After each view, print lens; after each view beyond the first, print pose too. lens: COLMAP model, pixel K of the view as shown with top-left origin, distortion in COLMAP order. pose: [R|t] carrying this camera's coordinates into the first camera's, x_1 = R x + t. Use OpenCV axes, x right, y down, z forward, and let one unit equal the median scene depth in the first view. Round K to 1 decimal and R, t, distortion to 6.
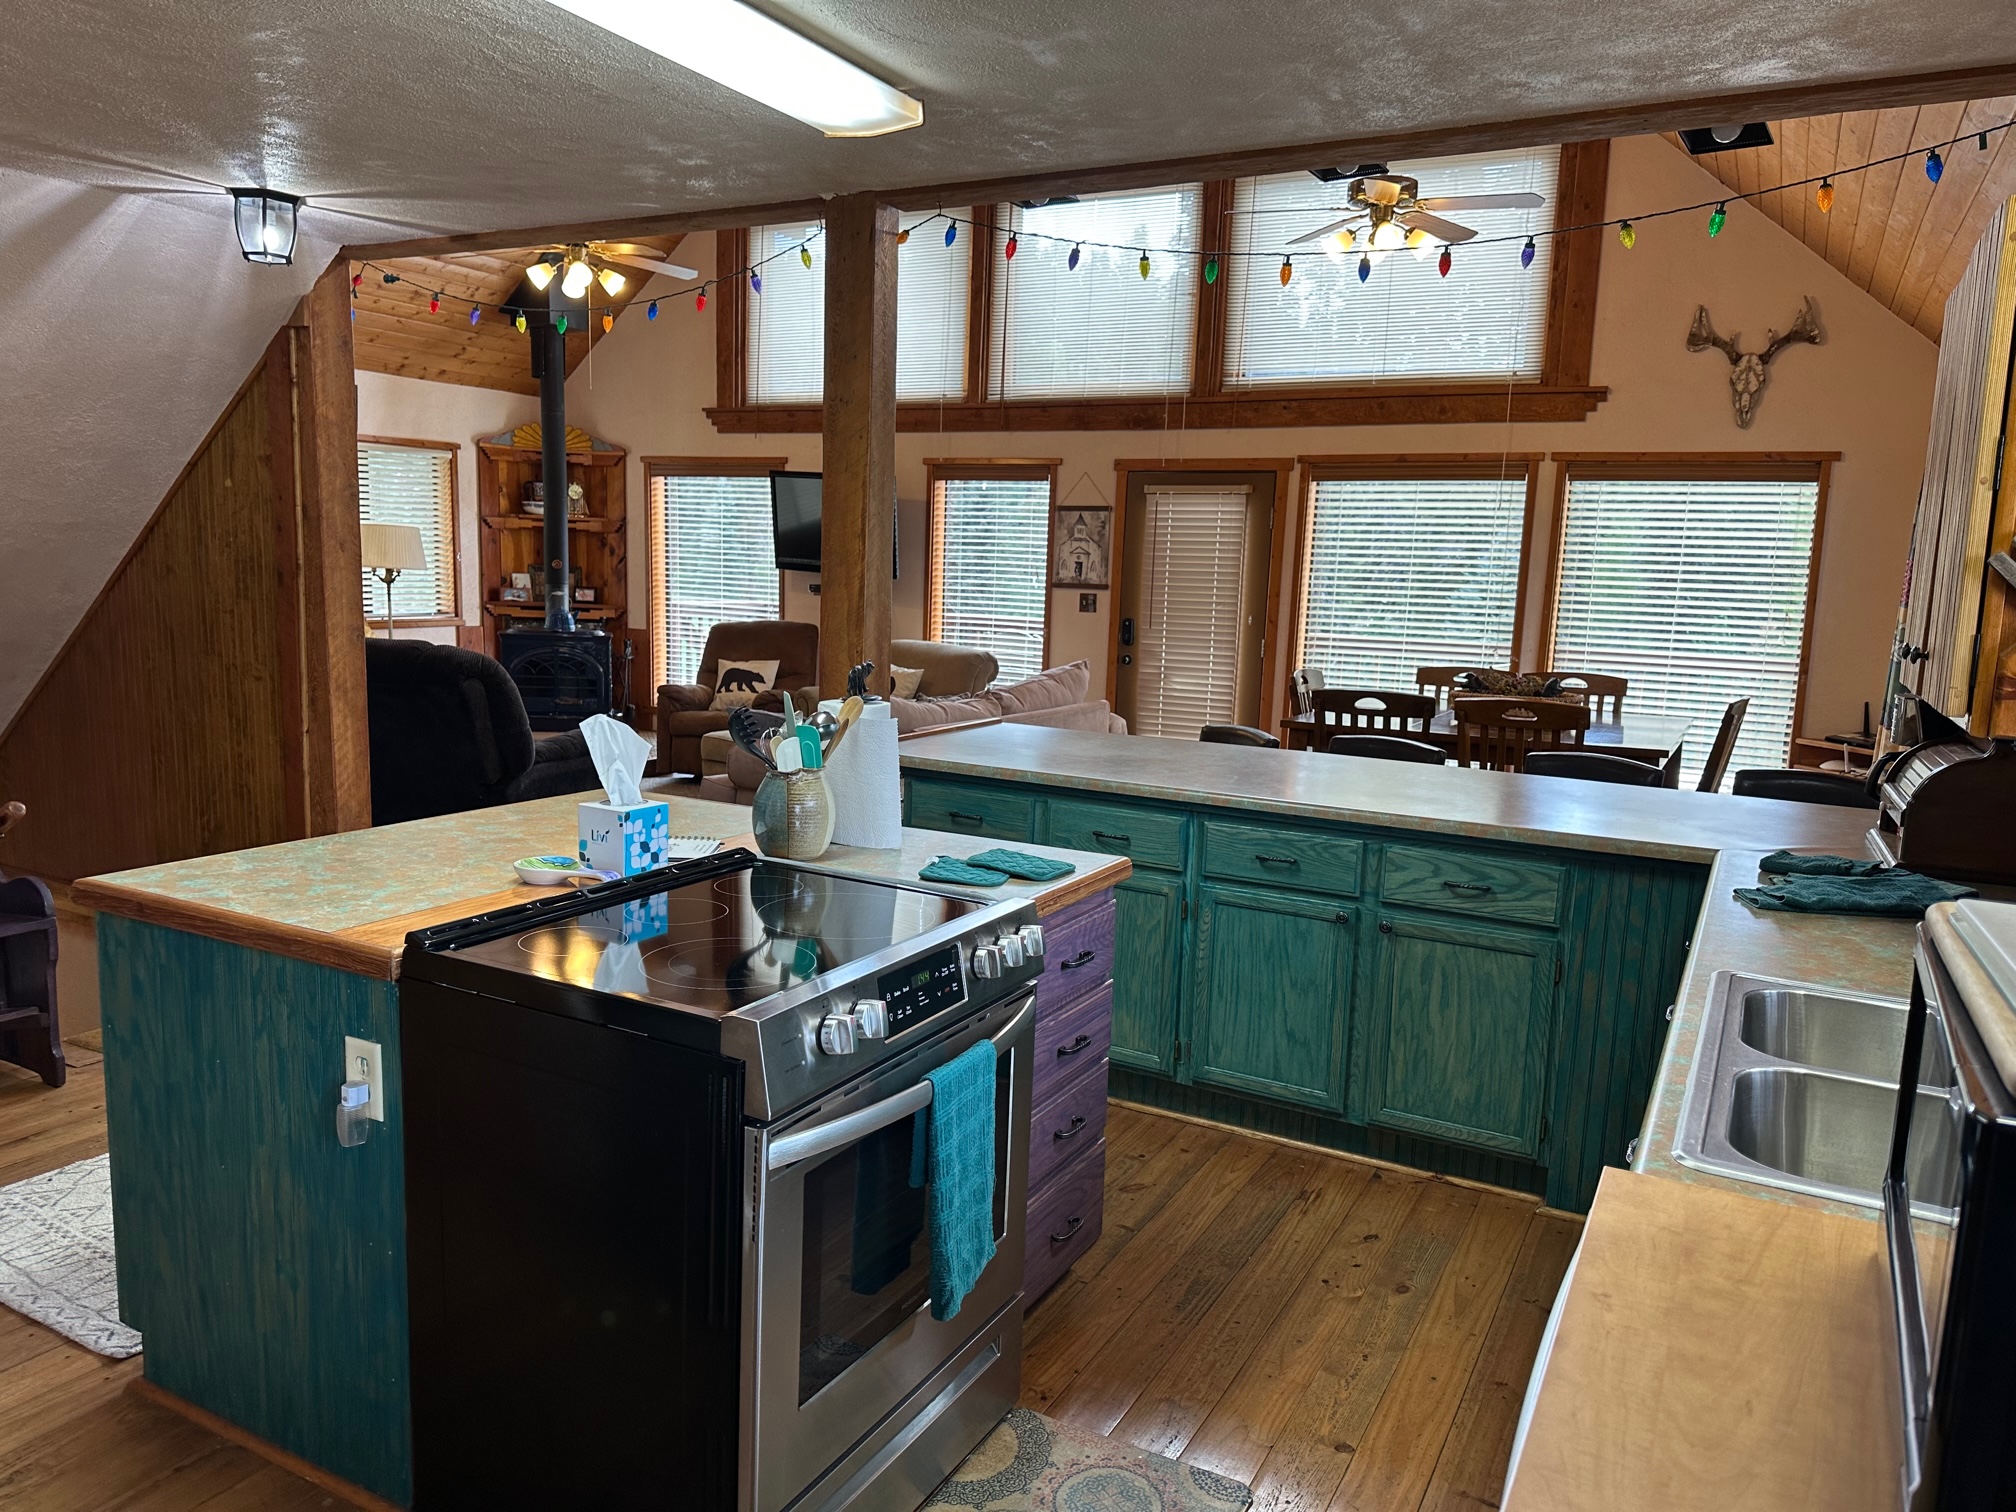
lens RADIAL K [[1407.8, 0, 1005.2], [0, 1407.8, 764.5], [0, 0, 1]] dist [0.079849, -0.103868]
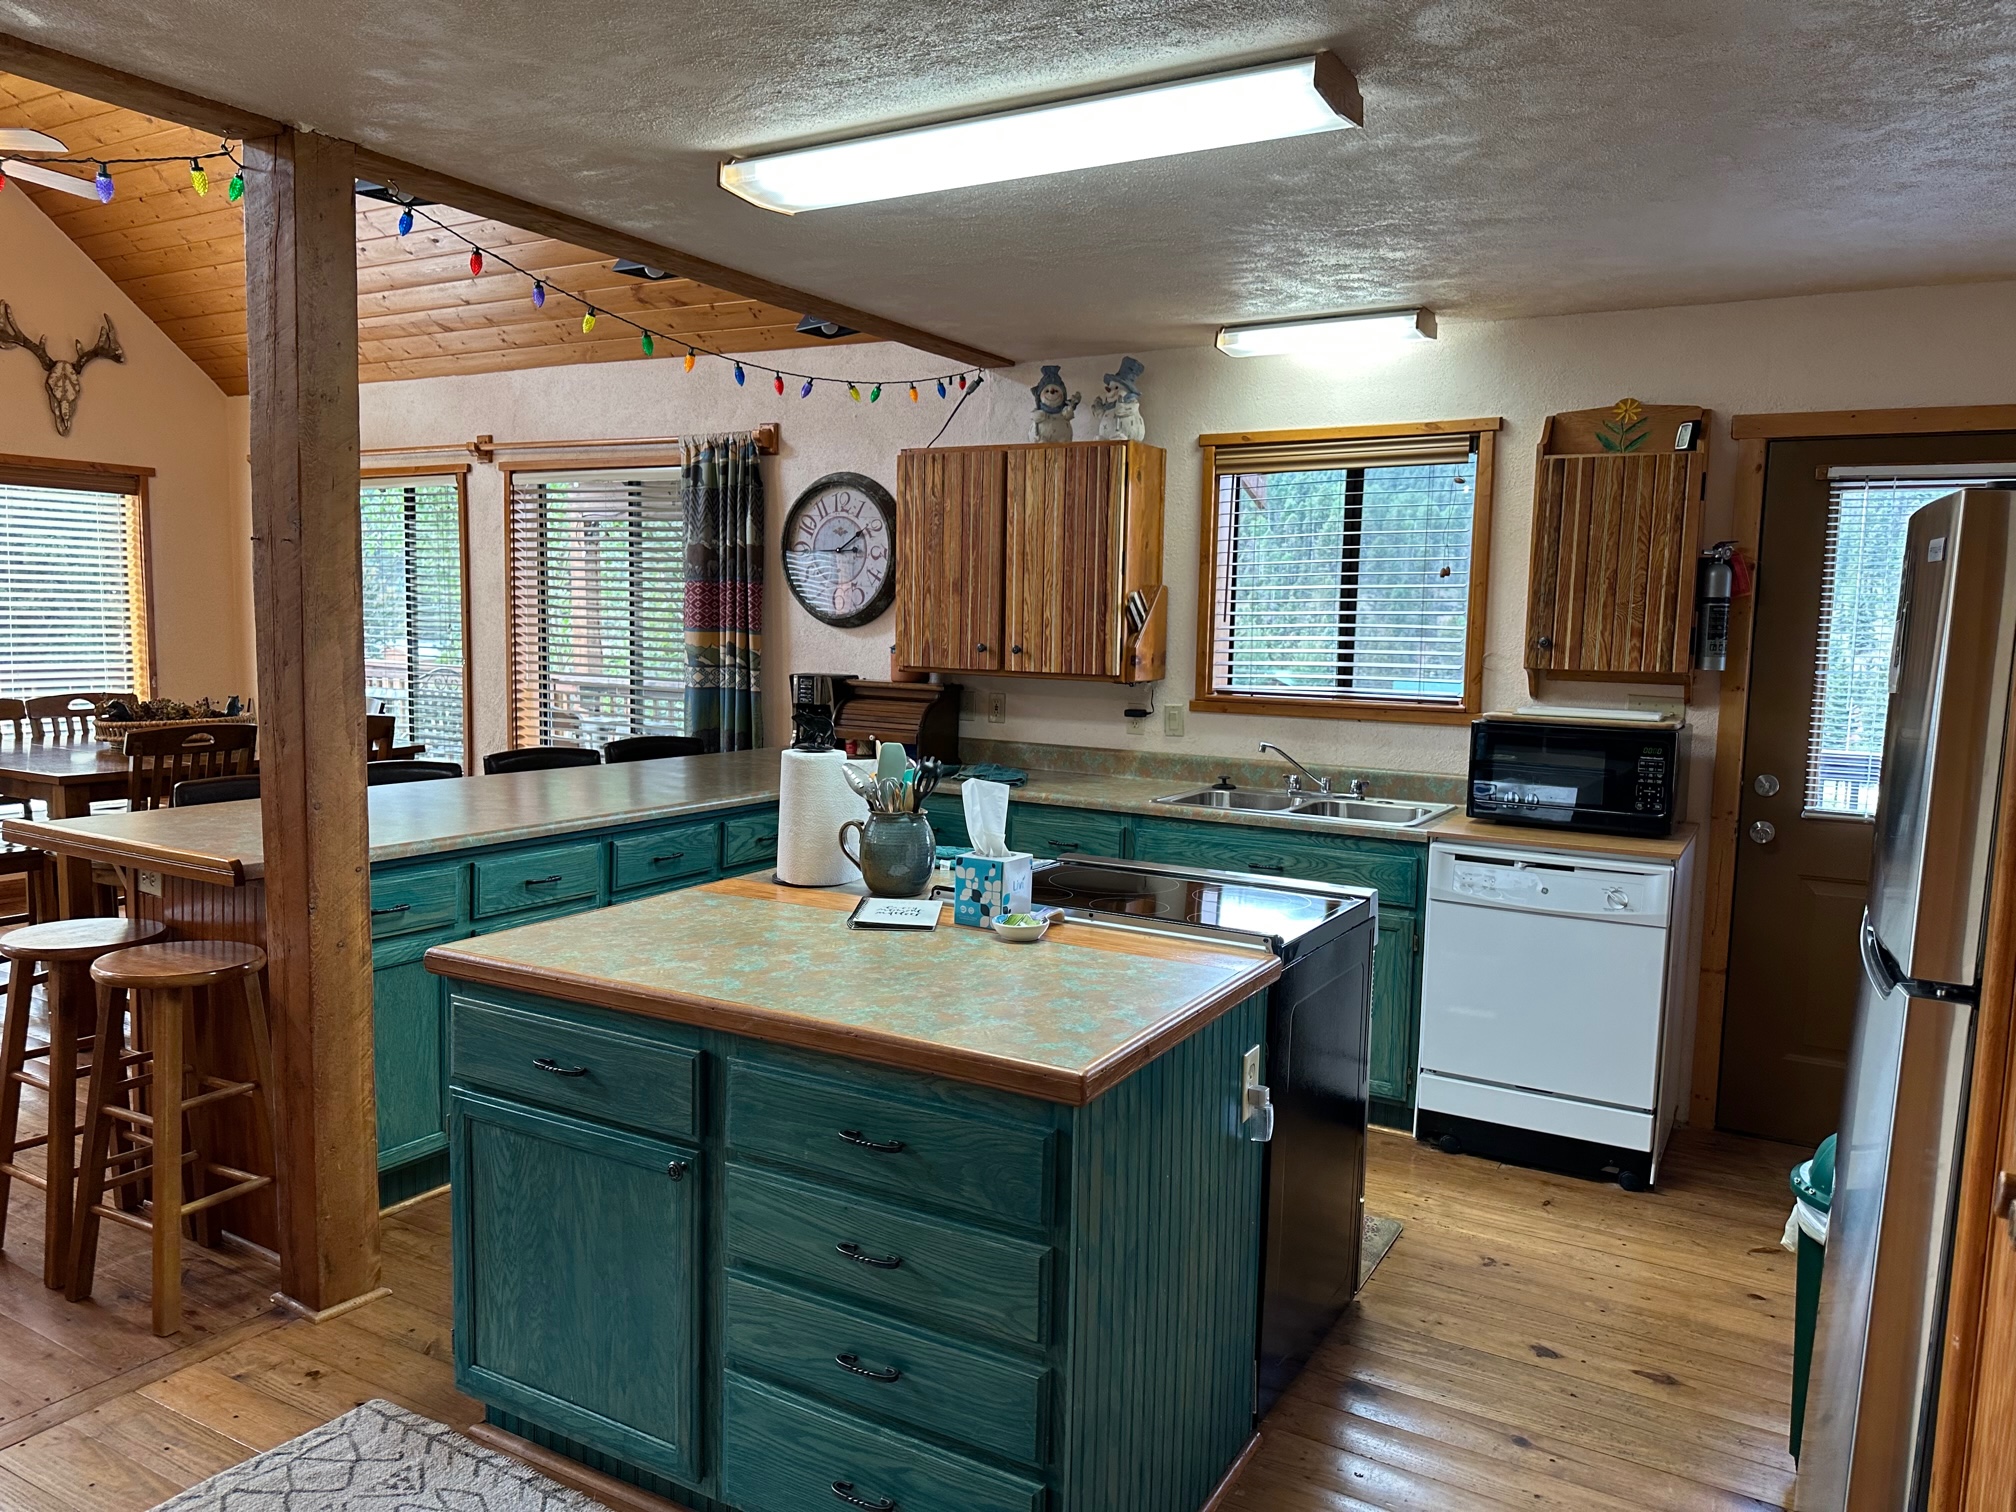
lens RADIAL K [[1407.8, 0, 1001.0], [0, 1407.8, 748.2], [0, 0, 1]] dist [0.079849, -0.103868]
pose [[0.022557, -0.129005, 0.991387, -0.370062], [0.120989, 0.984704, 0.125382, -0.052387], [-0.992398, 0.117119, 0.037820, 0.265988]]
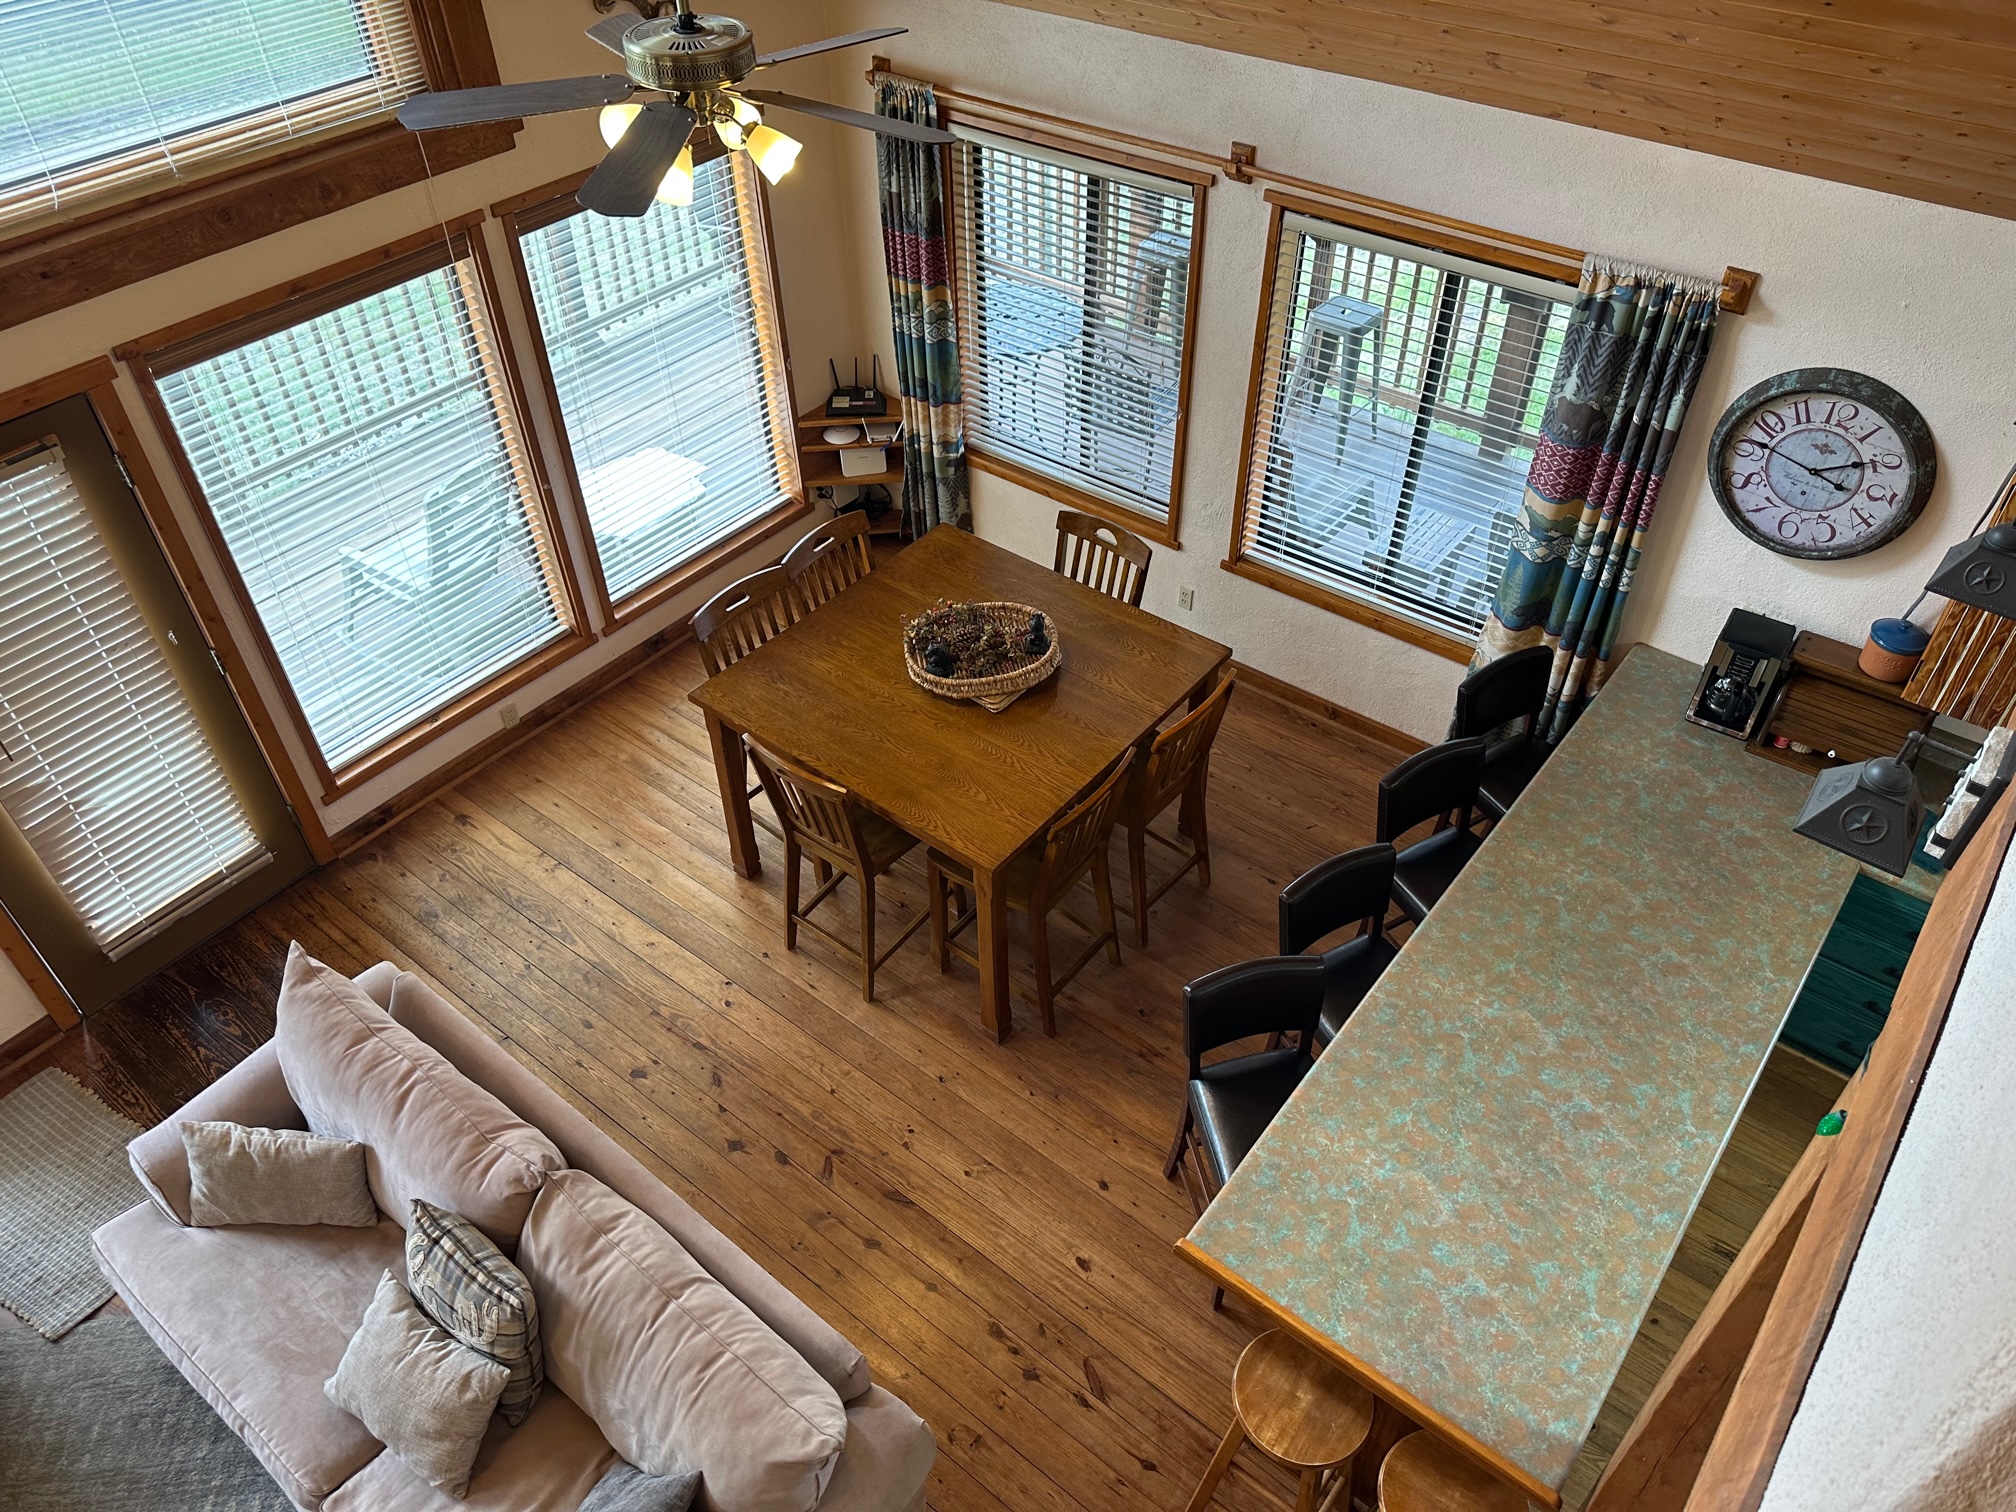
lens RADIAL K [[1407.8, 0, 1006.1], [0, 1407.8, 759.1], [0, 0, 1]] dist [0.079849, -0.103868]
pose [[0.174261, -0.689529, 0.702981, -0.185003], [0.164086, 0.724257, 0.669722, -0.361744], [-0.970932, -0.001357, 0.239352, 0.497455]]
